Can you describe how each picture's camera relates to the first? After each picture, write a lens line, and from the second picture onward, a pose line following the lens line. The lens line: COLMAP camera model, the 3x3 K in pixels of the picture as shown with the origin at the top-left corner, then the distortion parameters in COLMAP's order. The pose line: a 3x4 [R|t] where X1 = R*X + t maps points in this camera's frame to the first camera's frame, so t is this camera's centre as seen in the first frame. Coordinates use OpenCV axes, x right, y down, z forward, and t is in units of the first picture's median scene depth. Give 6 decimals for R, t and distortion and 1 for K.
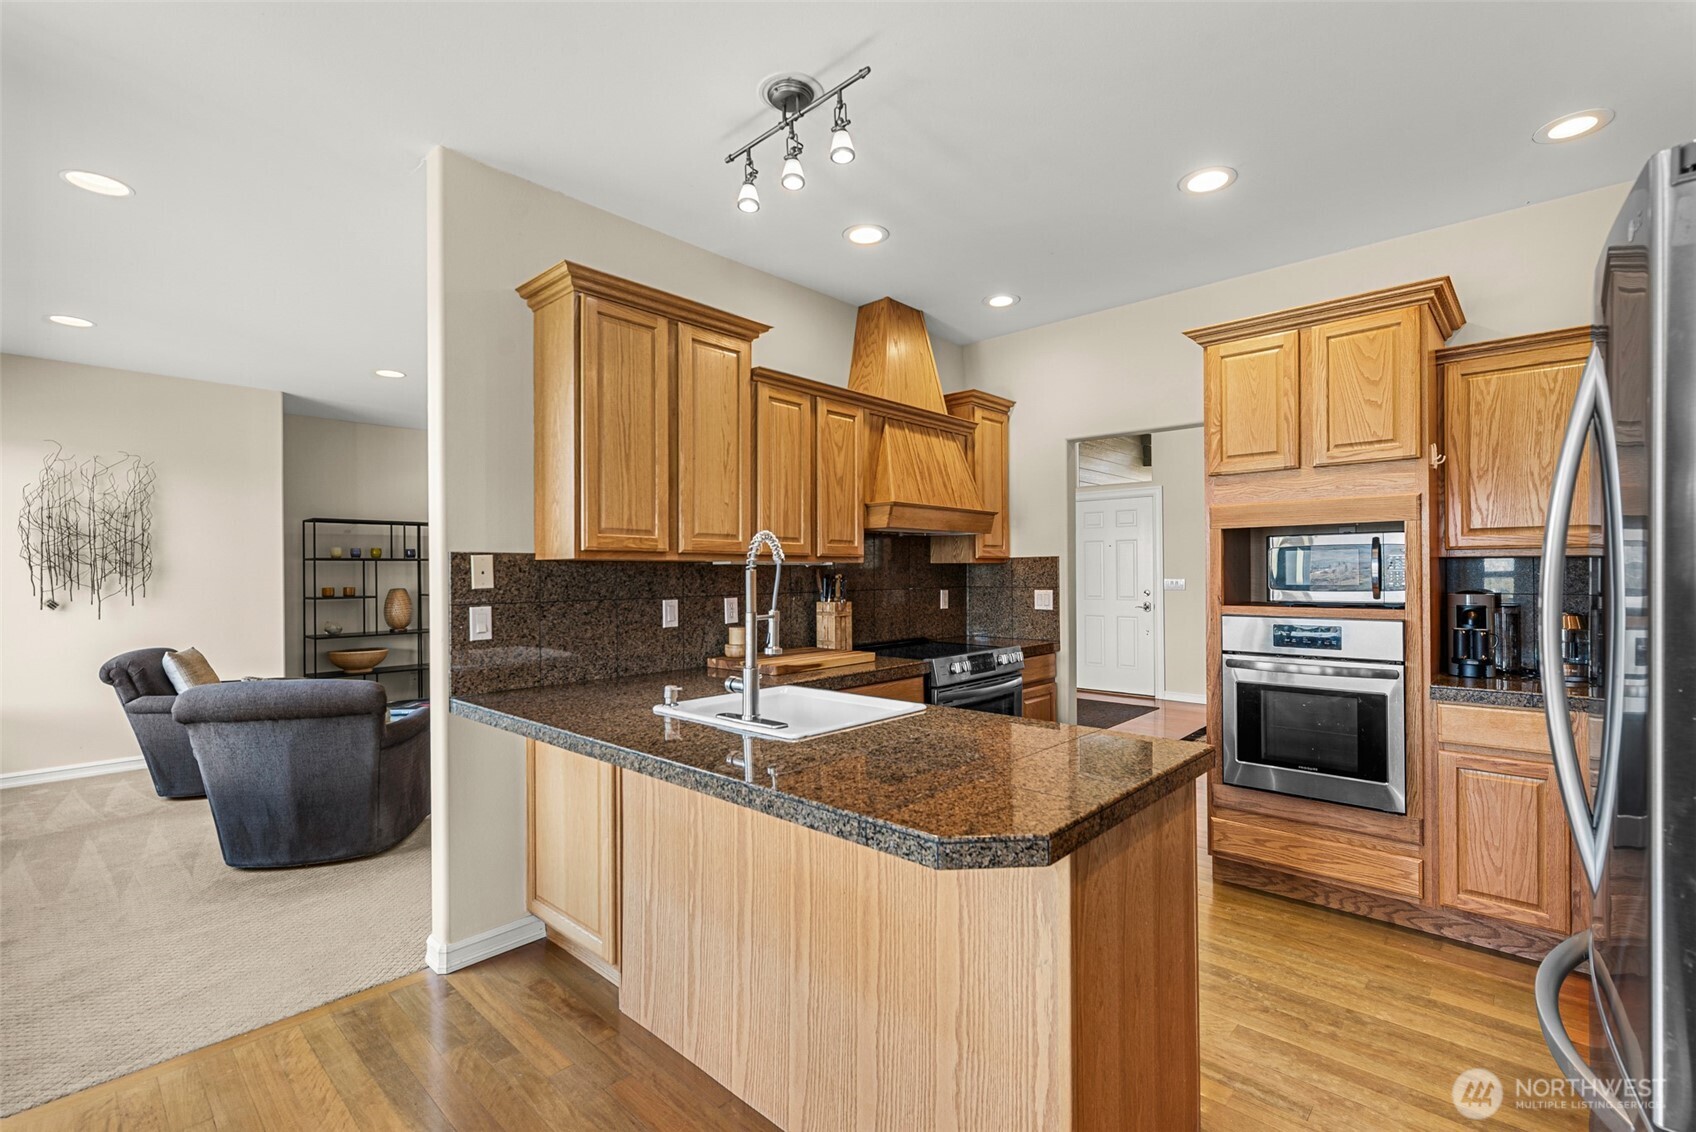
lens RADIAL K [[757.2, 0, 857.8], [0, 757.2, 570.1], [0, 0, 1]] dist [0.001942, 0.000415]
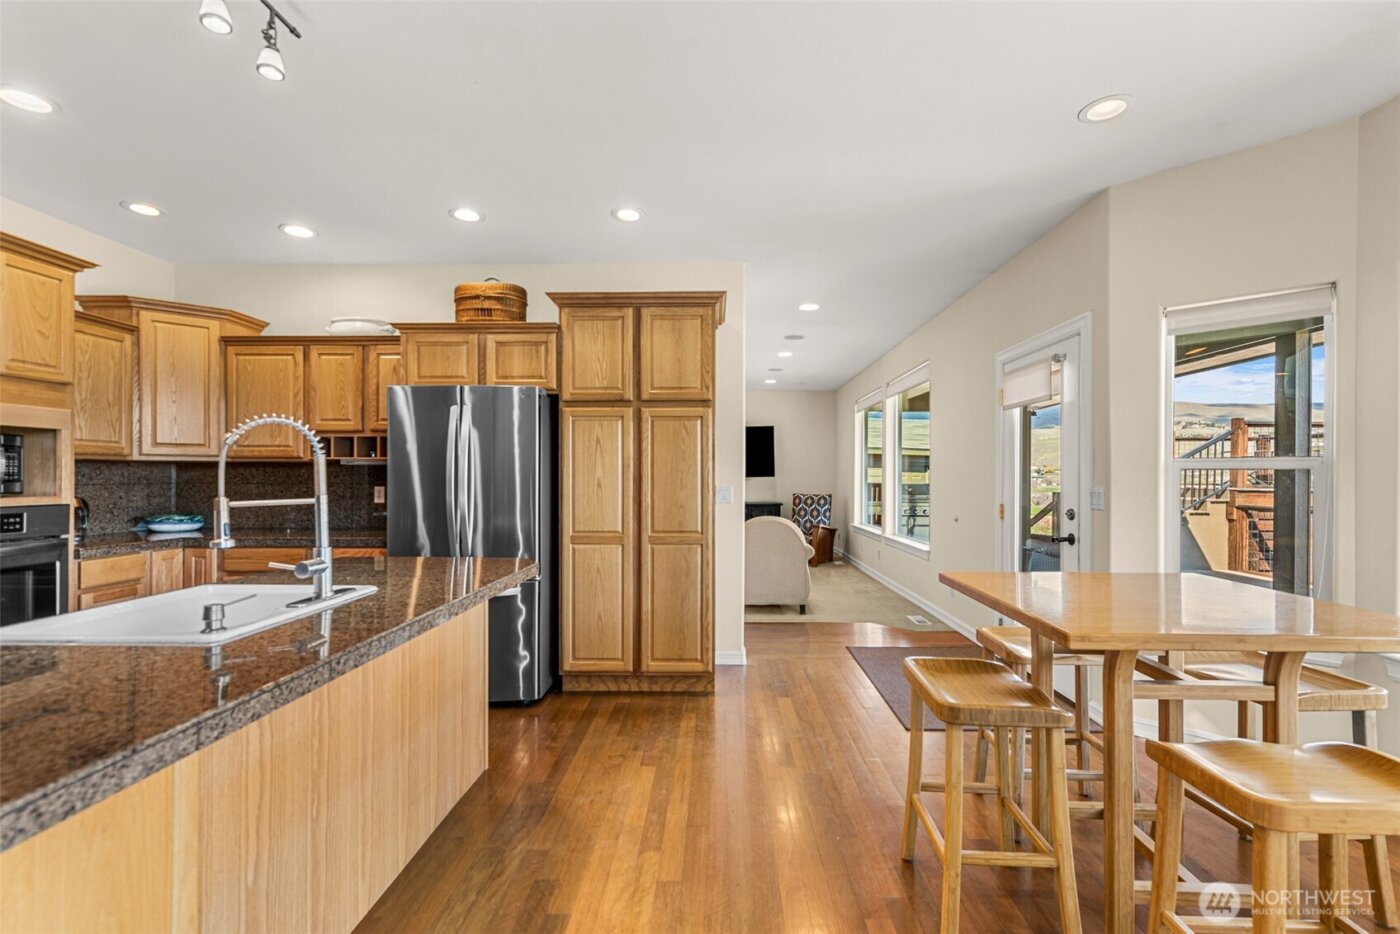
lens RADIAL K [[614.3, 0, 707.1], [0, 614.3, 480.2], [0, 0, 1]] dist [-0.001335, -0.000100]
pose [[-0.658570, 0.003358, 0.752512, -0.806863], [-0.000866, 0.999986, -0.005221, 0.028445], [-0.752519, -0.004090, -0.658558, 0.824998]]
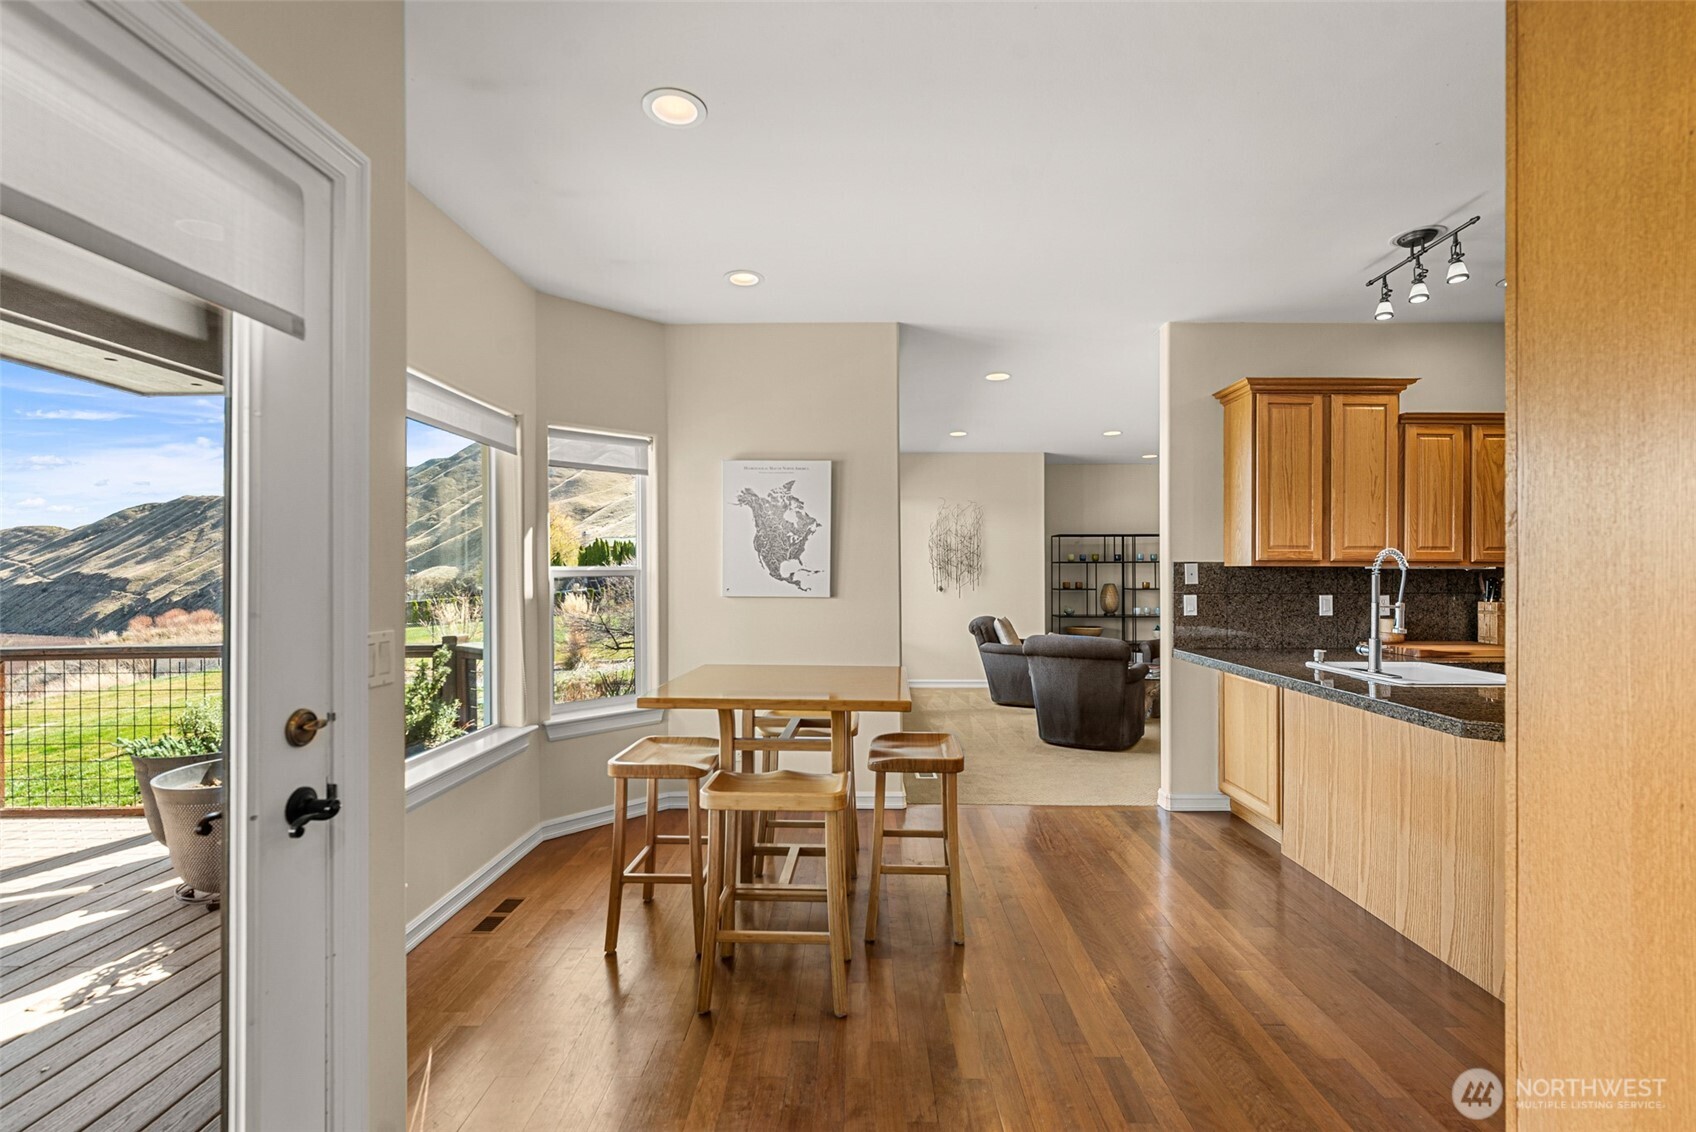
lens RADIAL K [[740.9, 0, 859.5], [0, 740.9, 570.9], [0, 0, 1]] dist [0.001599, -0.000410]
pose [[0.670882, 0.004642, -0.741550, 0.191769], [-0.001725, 0.999987, 0.004699, -0.009399], [0.741563, -0.001873, 0.670881, -0.551729]]
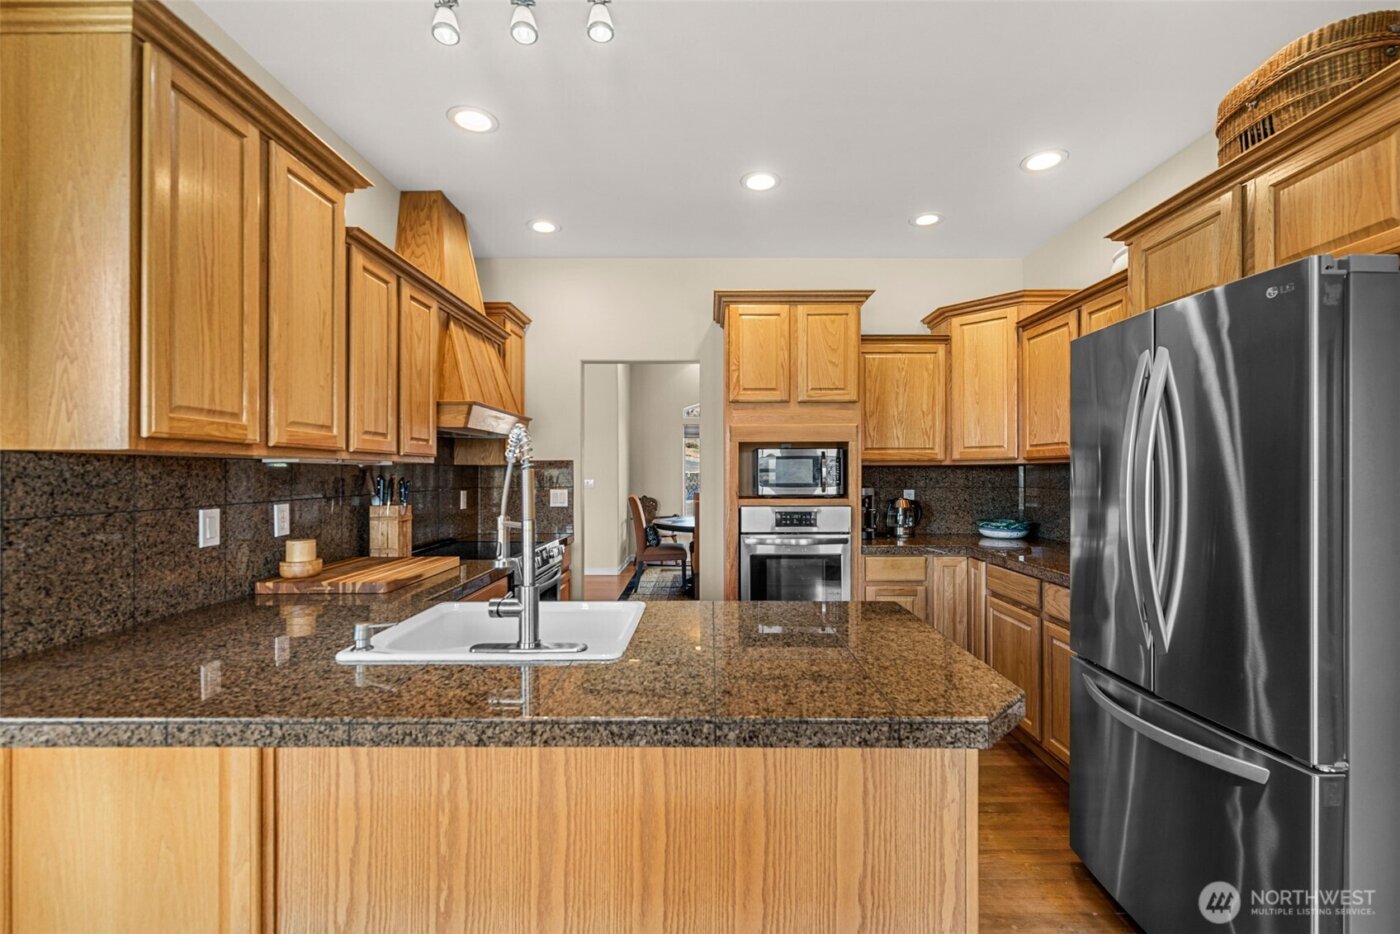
lens RADIAL K [[611.6, 0, 709.5], [0, 611.6, 471.1], [0, 0, 1]] dist [0.001599, -0.000410]
pose [[0.739884, 0.006688, 0.672701, -0.321437], [-0.005256, 0.999978, -0.004160, 0.002321], [-0.672714, -0.000458, 0.739903, 0.255852]]
